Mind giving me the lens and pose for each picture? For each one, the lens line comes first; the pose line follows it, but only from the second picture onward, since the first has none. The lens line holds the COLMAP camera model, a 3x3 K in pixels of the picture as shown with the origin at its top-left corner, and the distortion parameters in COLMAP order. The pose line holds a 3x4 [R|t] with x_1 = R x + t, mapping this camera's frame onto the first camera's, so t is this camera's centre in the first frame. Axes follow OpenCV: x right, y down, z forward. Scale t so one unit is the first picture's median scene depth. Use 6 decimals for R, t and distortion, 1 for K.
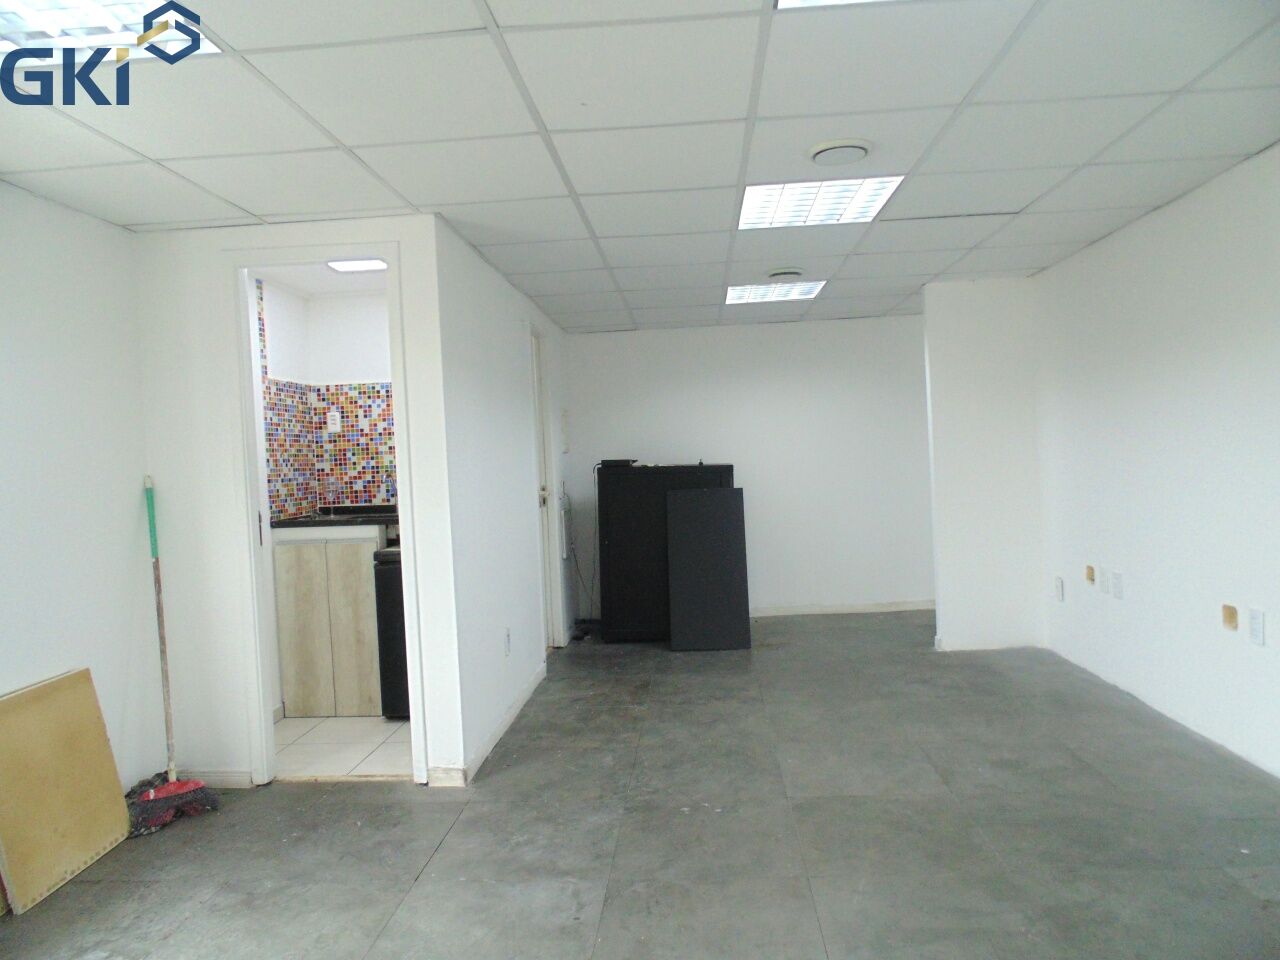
lens RADIAL K [[849.8, 0, 648.4], [0, 849.8, 481.7], [0, 0, 1]] dist [-0.001147, -0.000304]
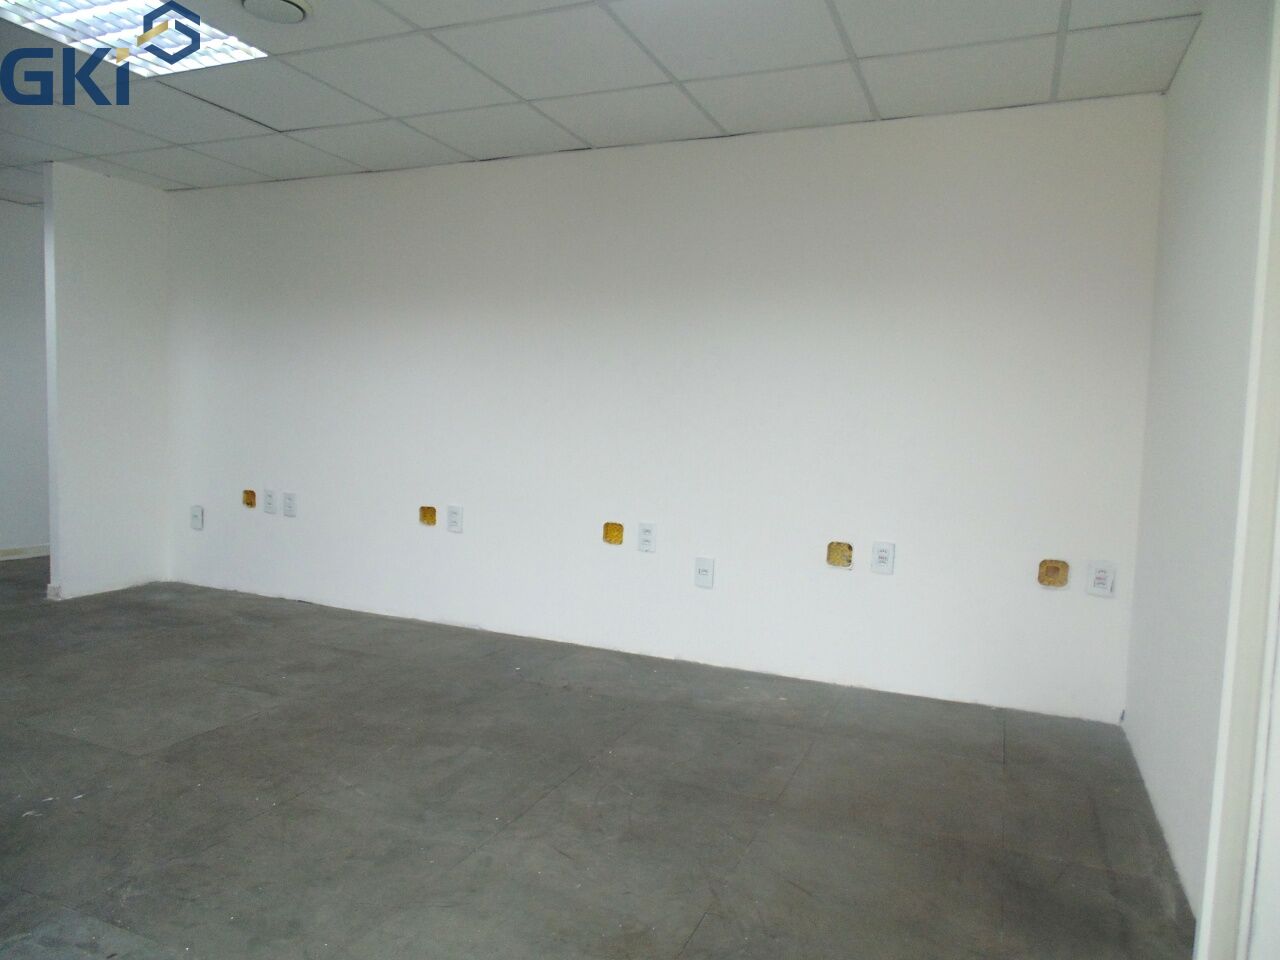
lens RADIAL K [[851.4, 0, 656.2], [0, 851.4, 476.4], [0, 0, 1]] dist [-0.017202, 0.000061]
pose [[0.324602, -0.002998, 0.945846, -0.434499], [-0.030424, 0.999444, 0.013609, 0.076681], [-0.945361, -0.033194, 0.324331, 0.277809]]
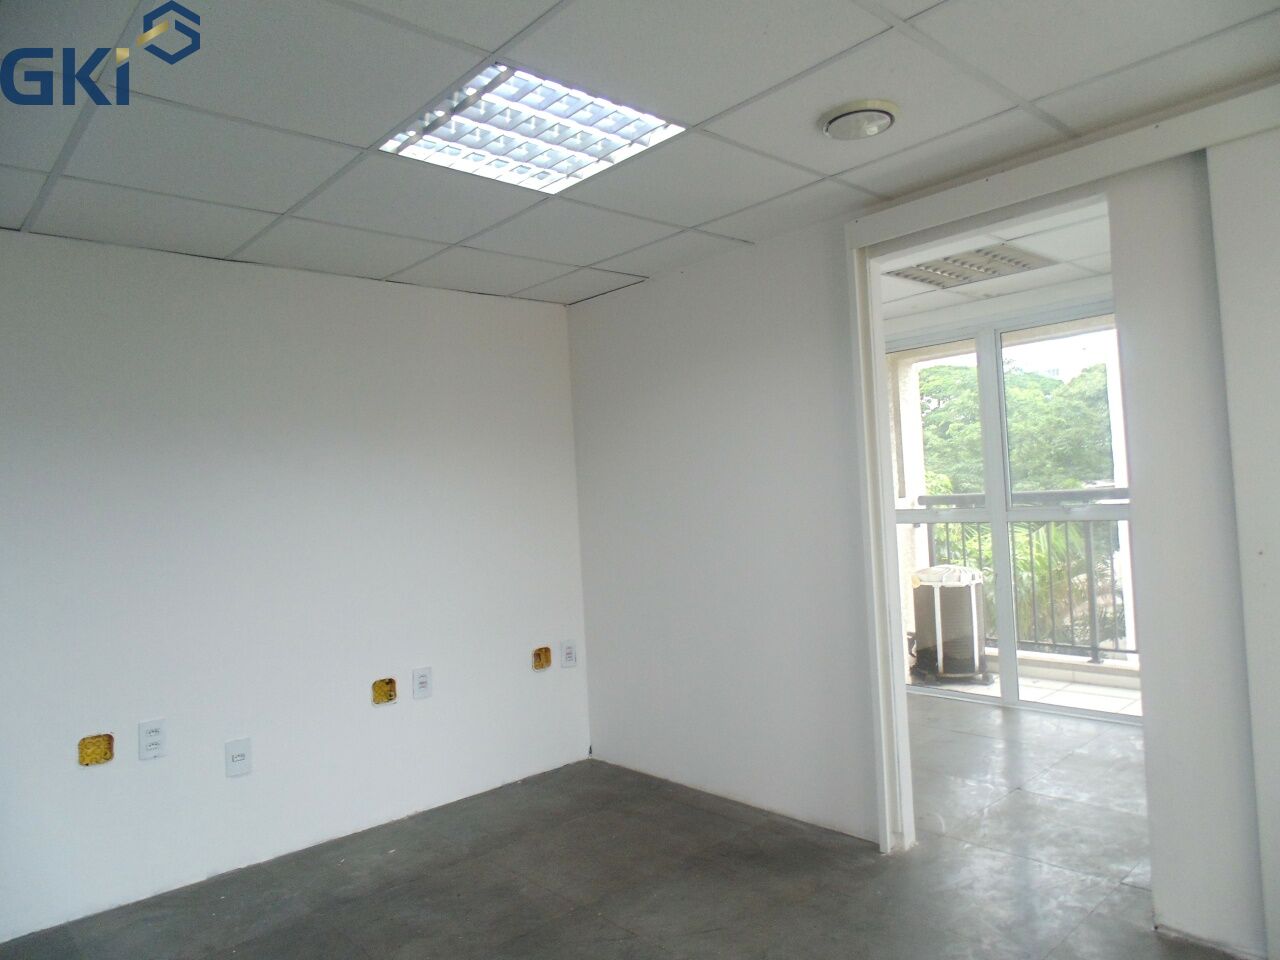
lens RADIAL K [[851.4, 0, 656.2], [0, 851.4, 476.4], [0, 0, 1]] dist [-0.017202, 0.000061]
pose [[-0.722500, 0.102203, 0.683776, -0.365263], [0.102905, 0.993894, -0.039823, -0.014196], [-0.683670, 0.041592, -0.728605, 0.964568]]
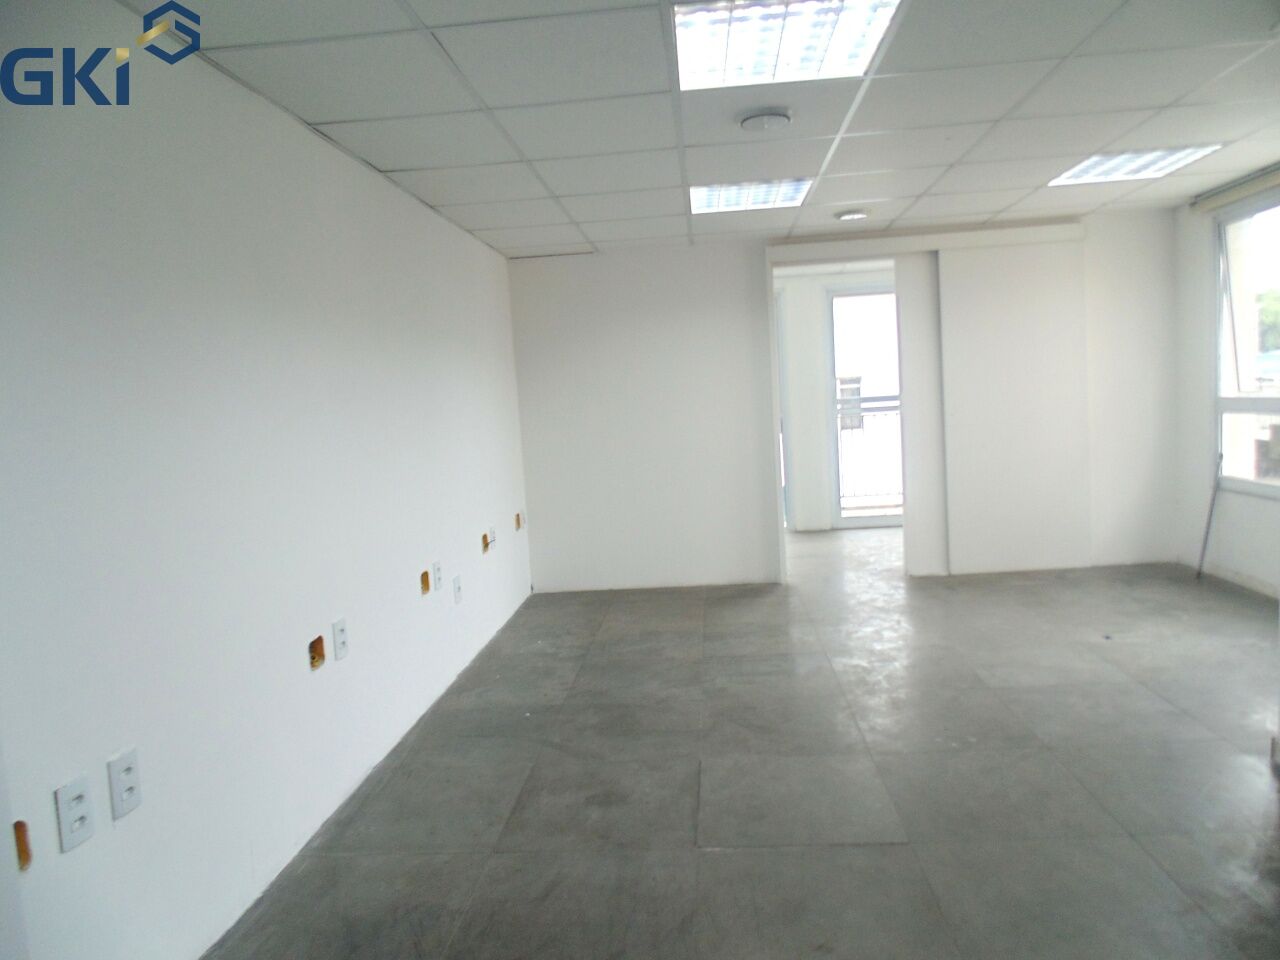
lens RADIAL K [[857.0, 0, 644.3], [0, 857.0, 461.5], [0, 0, 1]] dist [-0.004183, 0.000568]
pose [[-0.993975, 0.107532, 0.021211, 0.356999], [0.109042, 0.989756, 0.092161, -0.067026], [-0.011083, 0.093918, -0.995518, 1.904283]]
